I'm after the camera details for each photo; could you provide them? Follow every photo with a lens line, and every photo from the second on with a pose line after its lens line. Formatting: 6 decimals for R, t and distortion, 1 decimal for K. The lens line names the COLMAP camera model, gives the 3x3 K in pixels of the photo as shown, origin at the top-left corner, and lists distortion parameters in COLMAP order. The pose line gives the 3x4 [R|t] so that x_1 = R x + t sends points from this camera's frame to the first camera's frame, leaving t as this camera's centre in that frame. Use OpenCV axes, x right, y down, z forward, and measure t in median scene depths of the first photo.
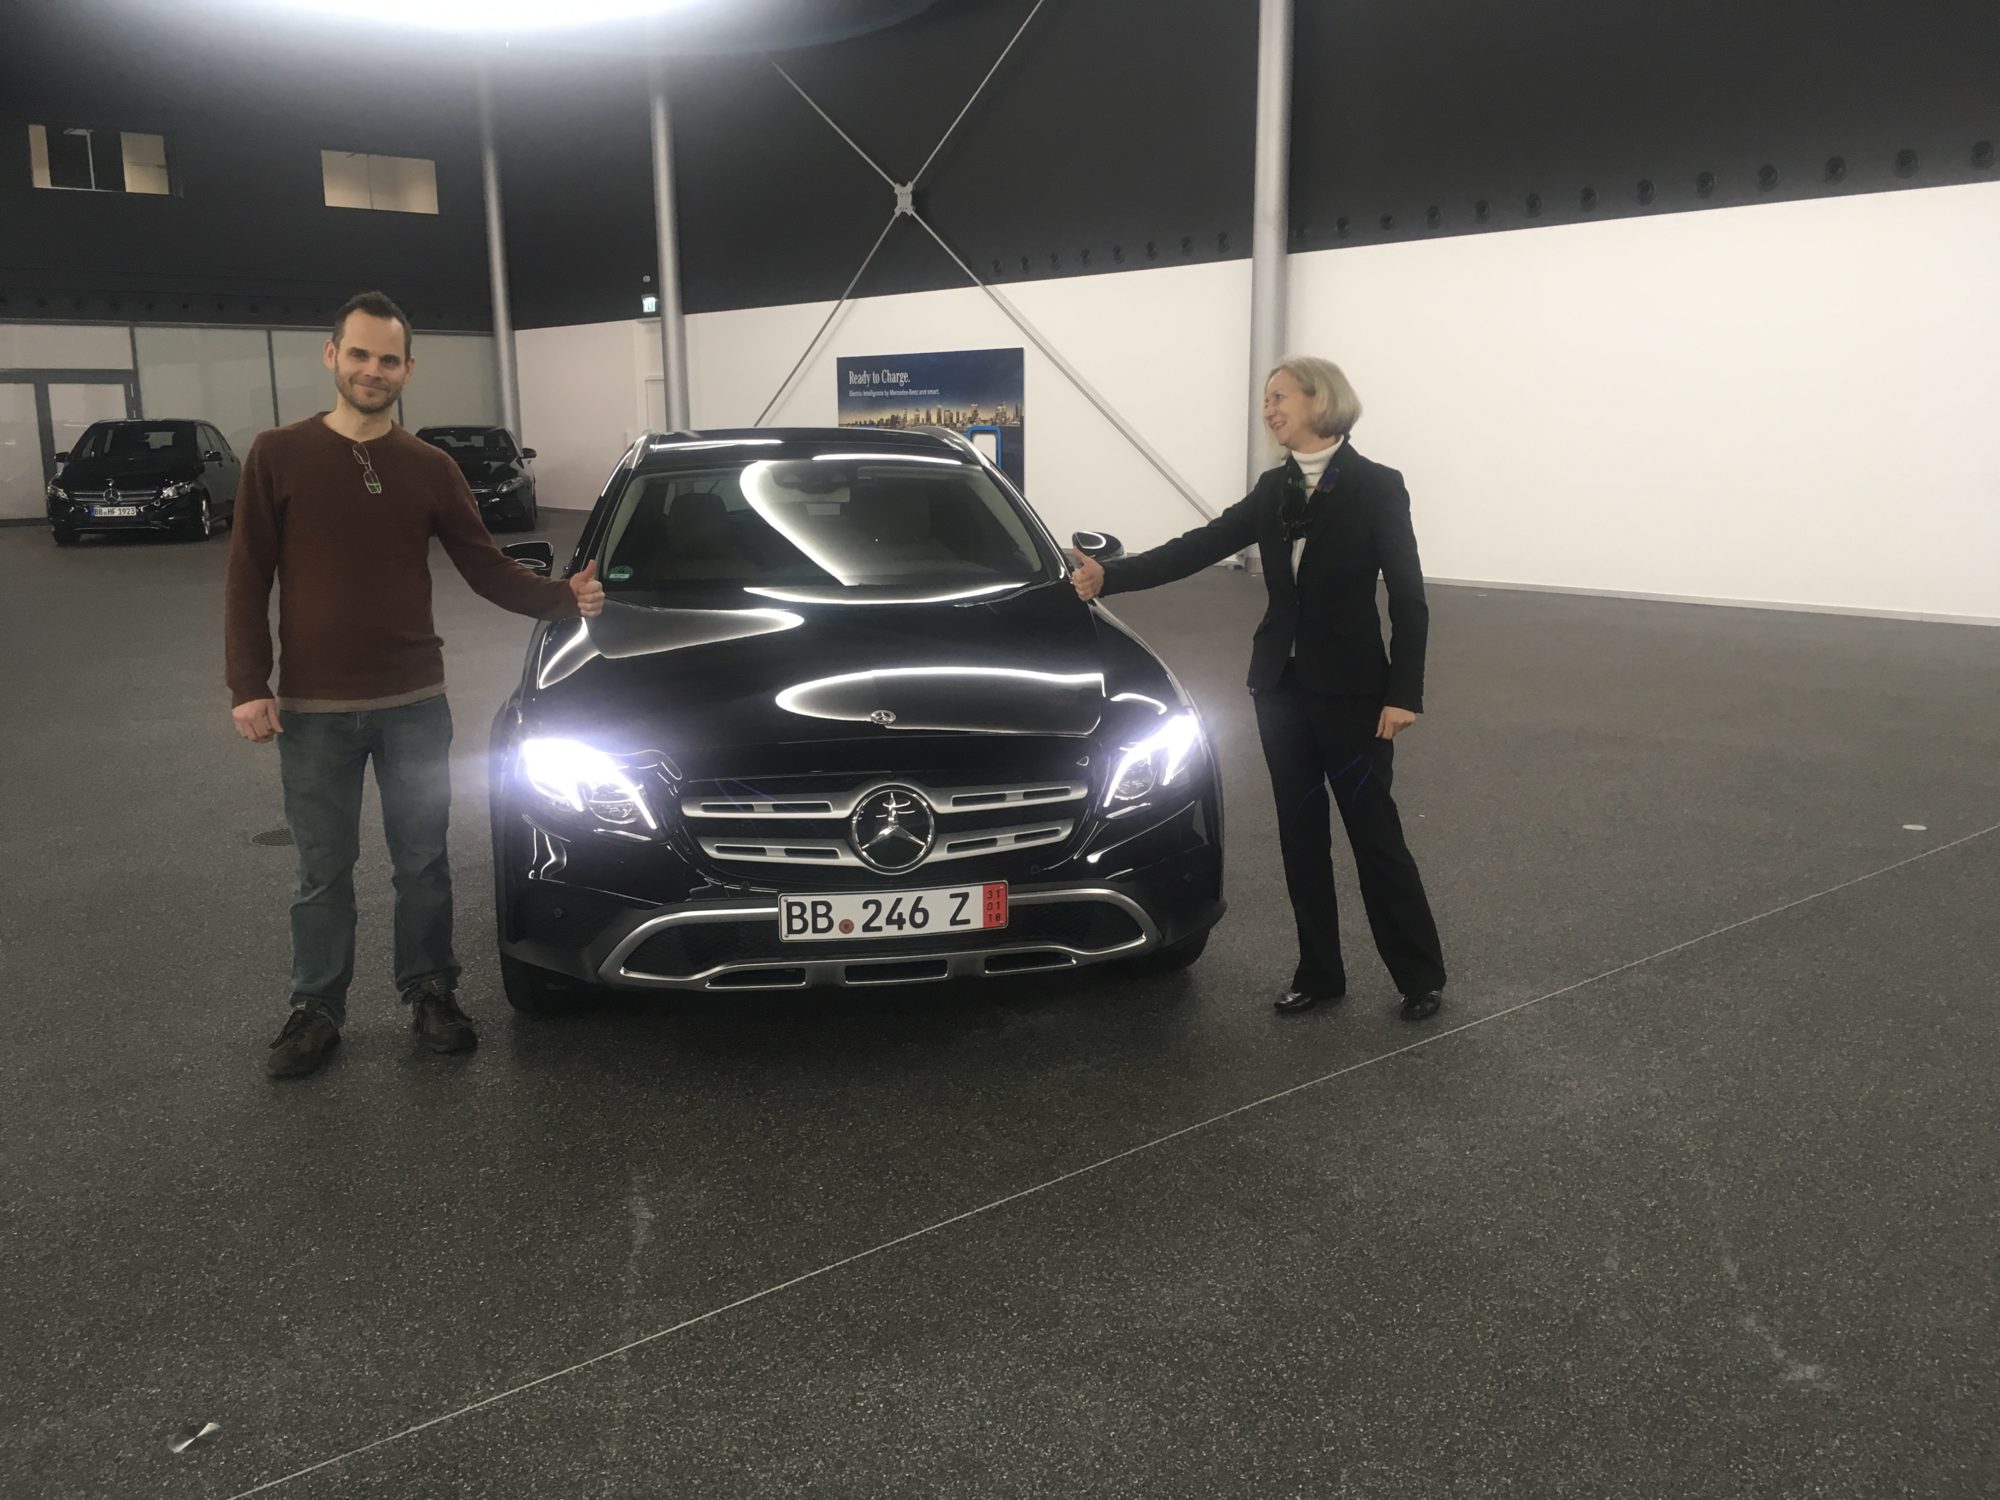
lens RADIAL K [[1703.0, 0, 991.6], [0, 1703.0, 745.1], [0, 0, 1]] dist [0.087624, -0.132371]
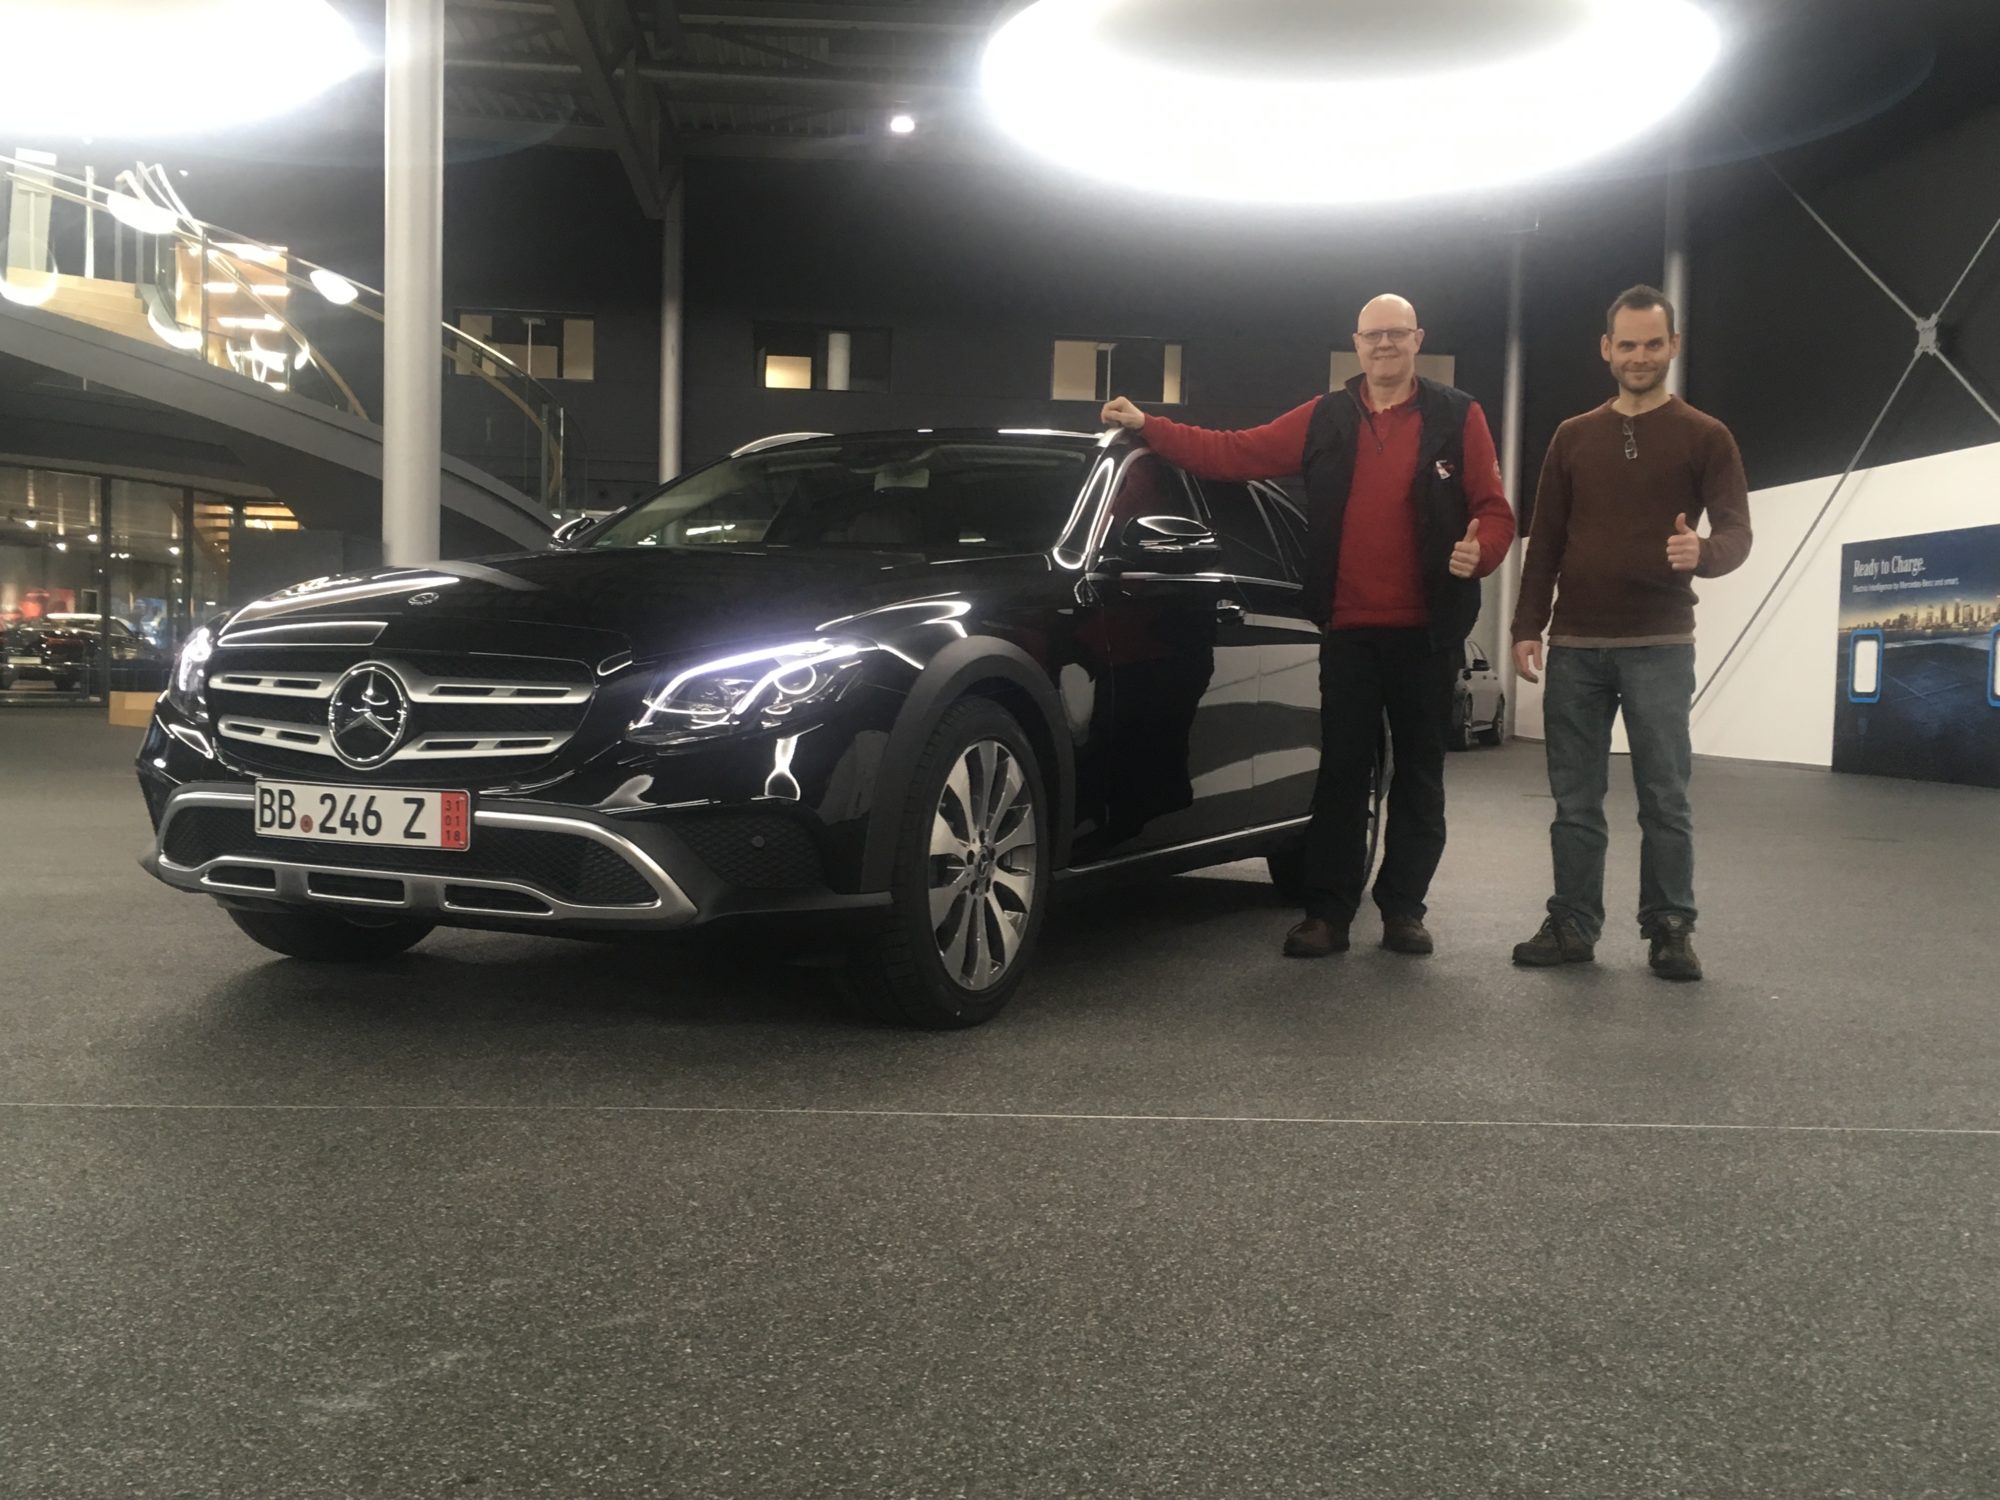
lens RADIAL K [[2006.0, 0, 1000.0], [0, 2006.0, 750.0], [0, 0, 1]] dist [0.058918, -0.015360]
pose [[0.822508, 0.056690, -0.565921, 0.764474], [-0.143395, 0.983546, -0.109884, 0.130865], [0.550381, 0.171531, 0.817104, 0.360540]]
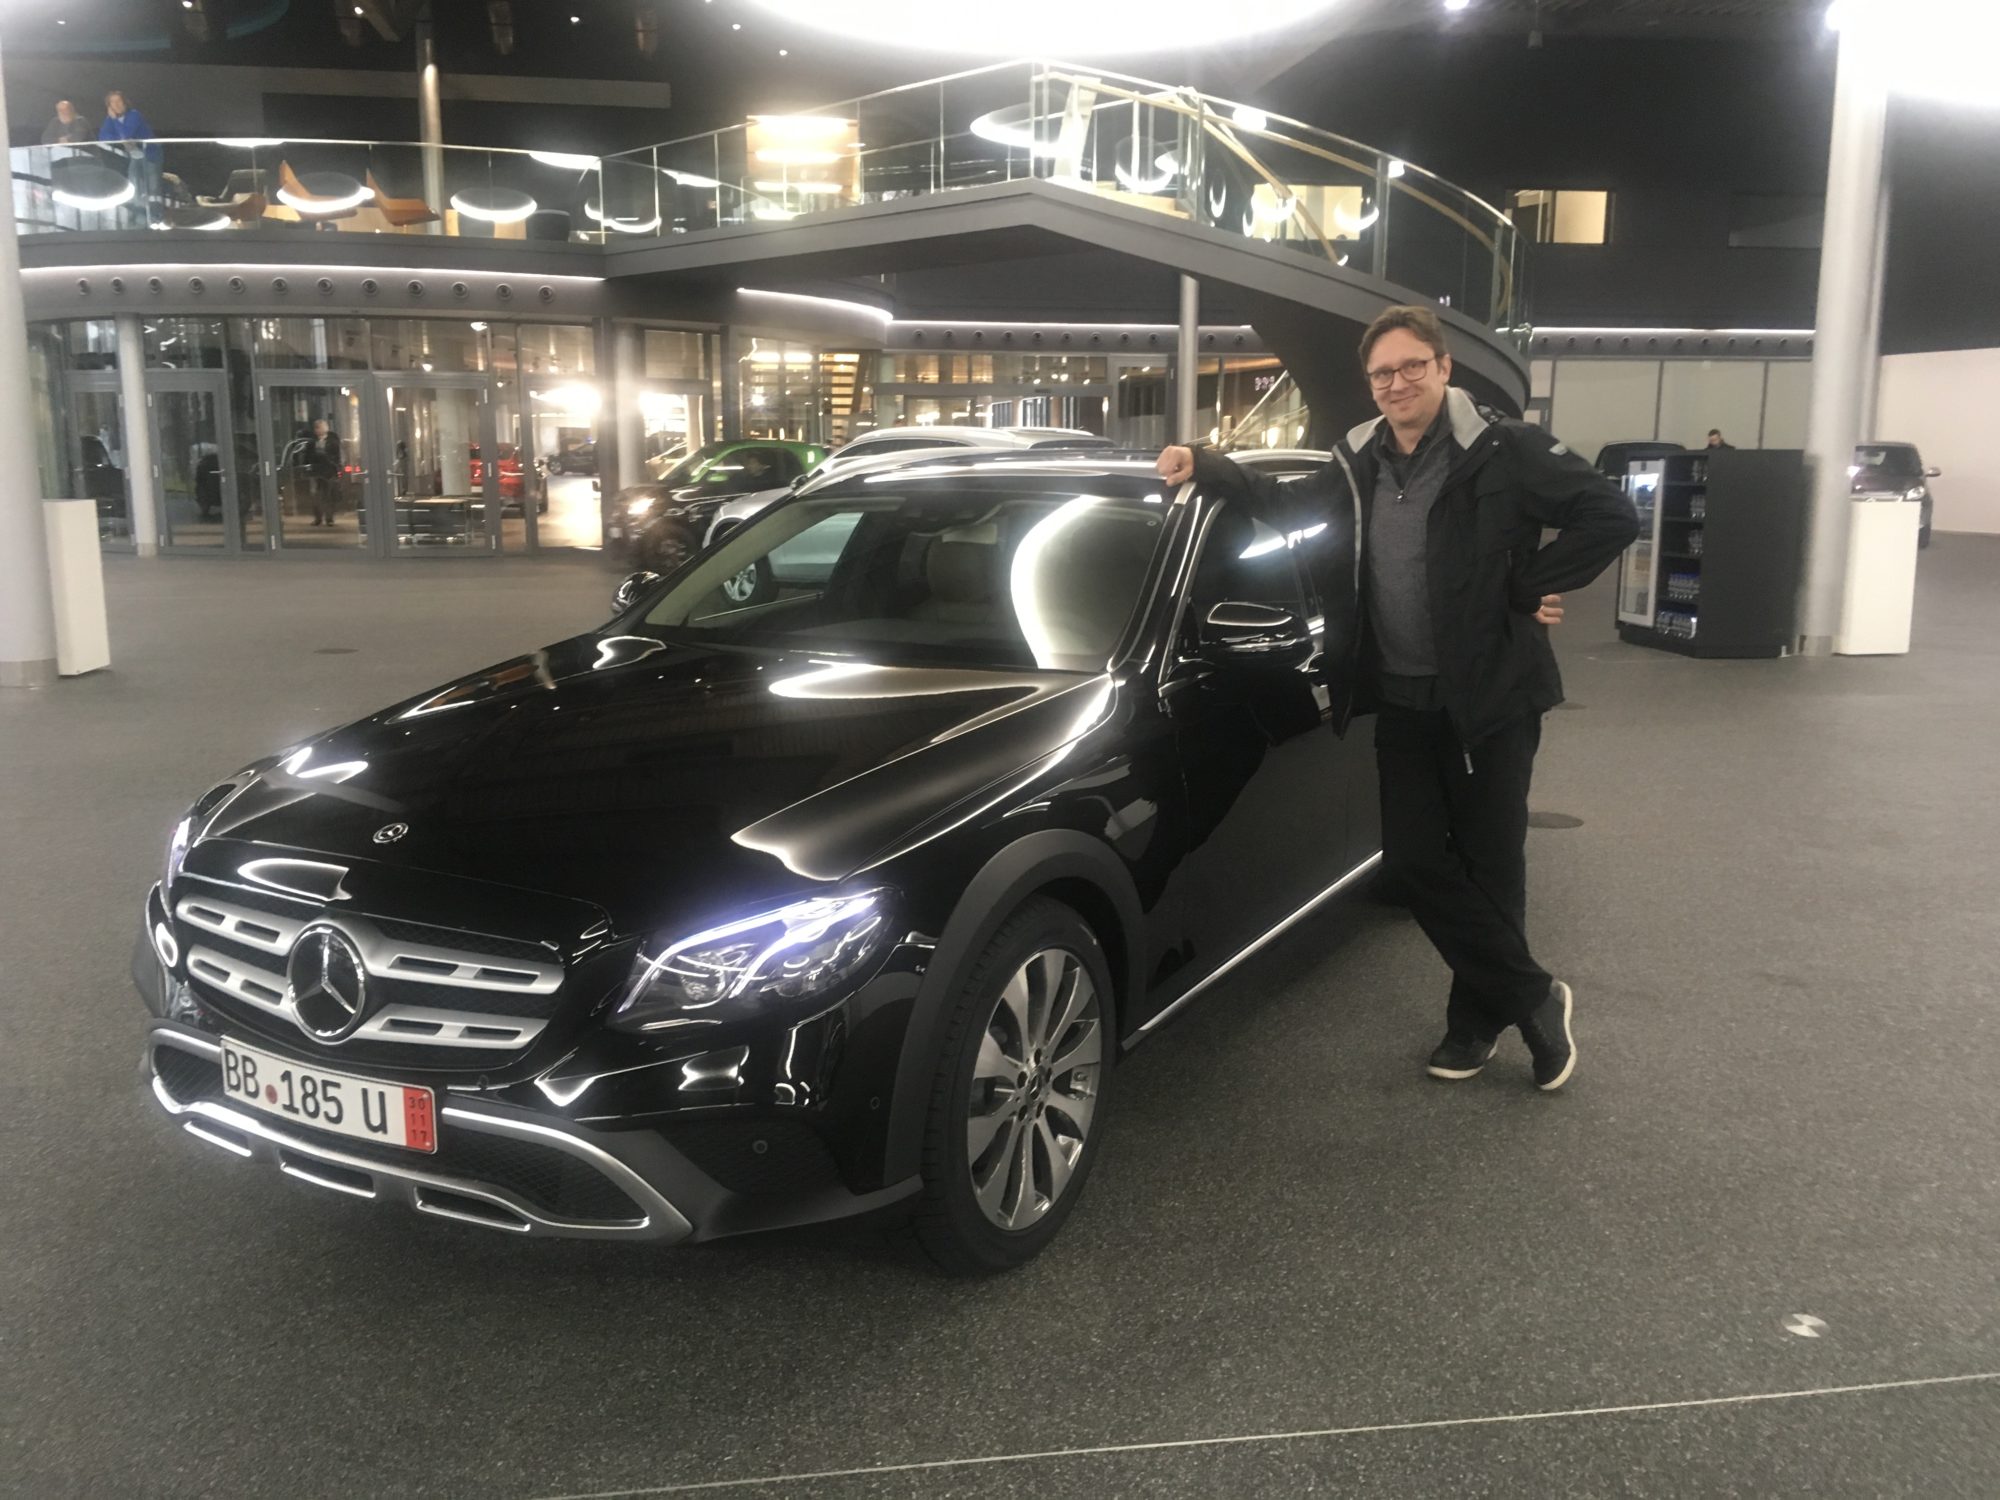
lens RADIAL K [[1703.0, 0, 991.6], [0, 1703.0, 745.1], [0, 0, 1]] dist [0.087624, -0.132371]
pose [[0.776461, 0.122011, -0.618241, 0.616489], [-0.131425, 0.990857, 0.030488, -0.113745], [0.616308, 0.057580, 0.785397, 0.585031]]
